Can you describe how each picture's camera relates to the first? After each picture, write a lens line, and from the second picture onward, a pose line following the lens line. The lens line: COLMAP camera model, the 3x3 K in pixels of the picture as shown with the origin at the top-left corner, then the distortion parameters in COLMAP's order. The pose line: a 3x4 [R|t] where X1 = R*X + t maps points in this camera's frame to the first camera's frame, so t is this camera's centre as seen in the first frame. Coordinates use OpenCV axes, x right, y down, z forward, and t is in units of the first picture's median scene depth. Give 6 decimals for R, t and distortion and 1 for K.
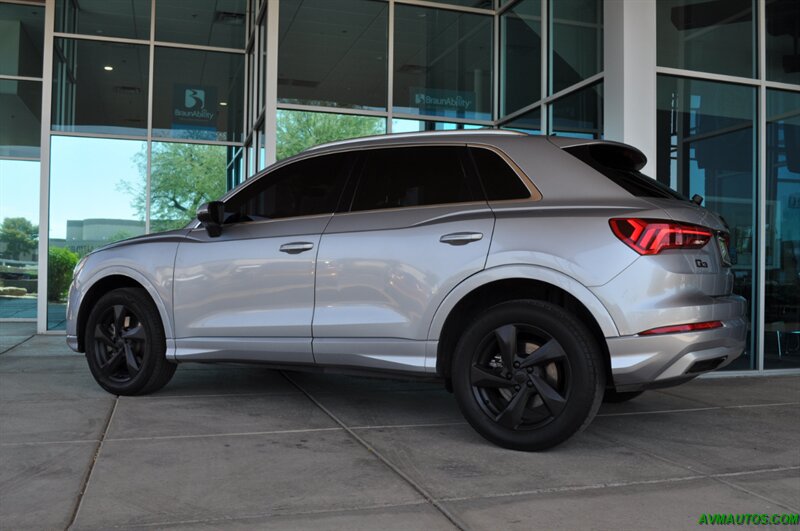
lens RADIAL K [[771.7, 0, 400.0], [0, 771.7, 265.5], [0, 0, 1]] dist [-0.062694, -0.008805]
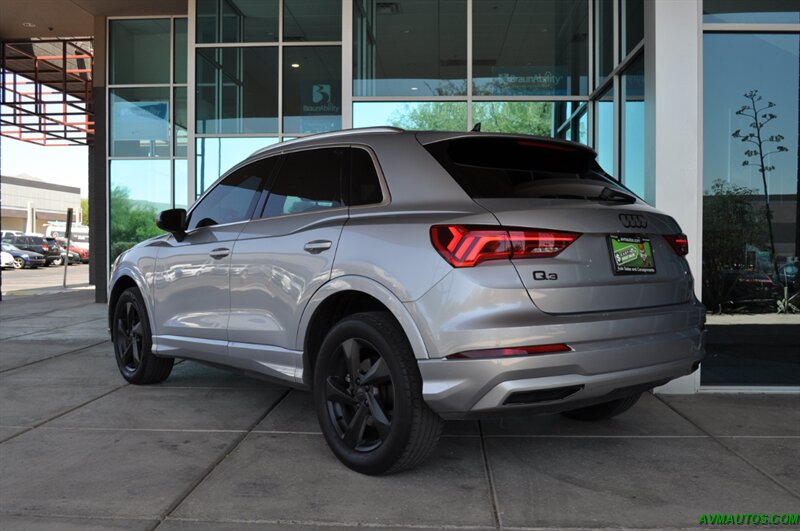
lens RADIAL K [[771.7, 0, 400.0], [0, 771.7, 265.5], [0, 0, 1]] dist [-0.062694, -0.008805]
pose [[0.934142, -0.002841, -0.356890, 0.514152], [0.015329, 0.999365, 0.032168, -0.040884], [0.356572, -0.035520, 0.933593, 0.136009]]
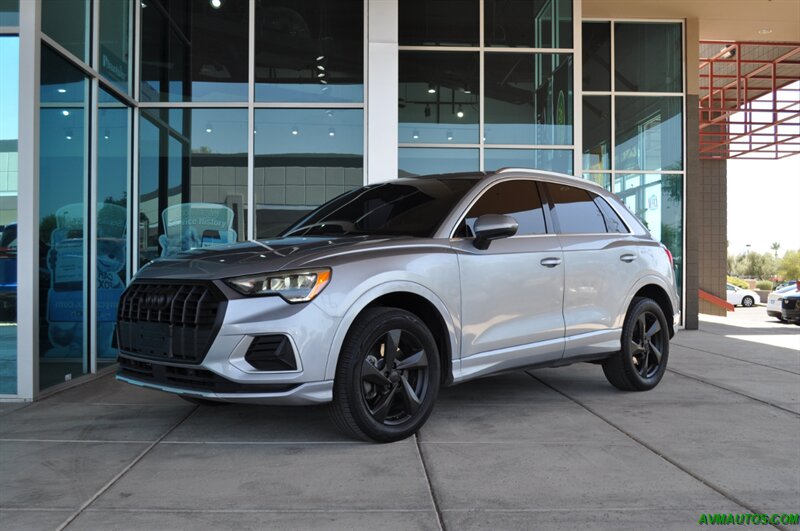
lens RADIAL K [[821.6, 0, 400.0], [0, 821.6, 265.5], [0, 0, 1]] dist [-0.058900, 0.003040]
pose [[0.270041, -0.002156, 0.962846, -1.551592], [-0.003124, 0.999990, 0.003116, -0.023494], [-0.962844, -0.003850, 0.270031, 0.987128]]
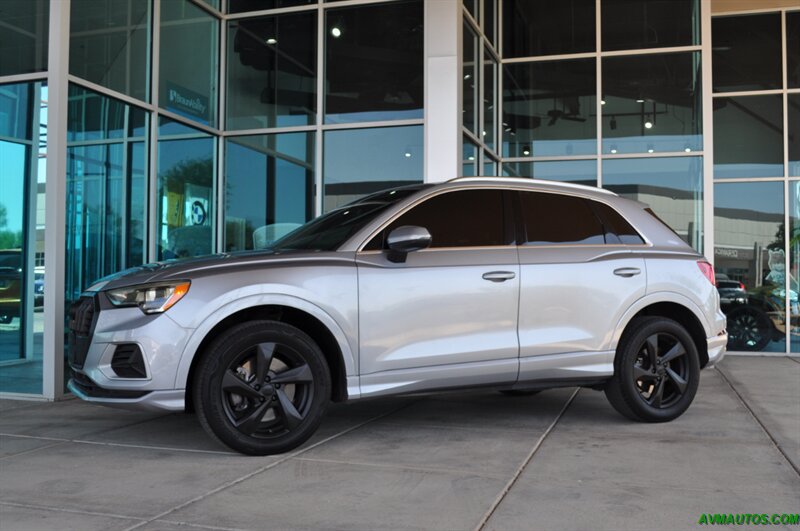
lens RADIAL K [[821.6, 0, 400.0], [0, 821.6, 265.5], [0, 0, 1]] dist [-0.058900, 0.003040]
pose [[0.568357, 0.020499, 0.822527, -1.294511], [-0.003015, 0.999735, -0.022831, -0.012679], [-0.822777, 0.010496, 0.568268, 0.513746]]
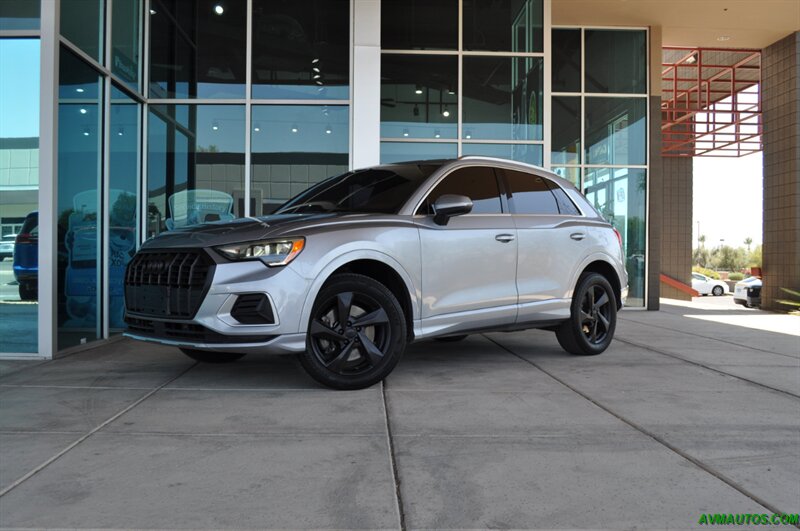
lens RADIAL K [[771.7, 0, 400.0], [0, 771.7, 265.5], [0, 0, 1]] dist [-0.062694, -0.008805]
pose [[0.267451, -0.010082, 0.963519, -1.635092], [-0.007114, 0.999897, 0.012438, 0.010365], [-0.963545, -0.010181, 0.267352, 0.913959]]
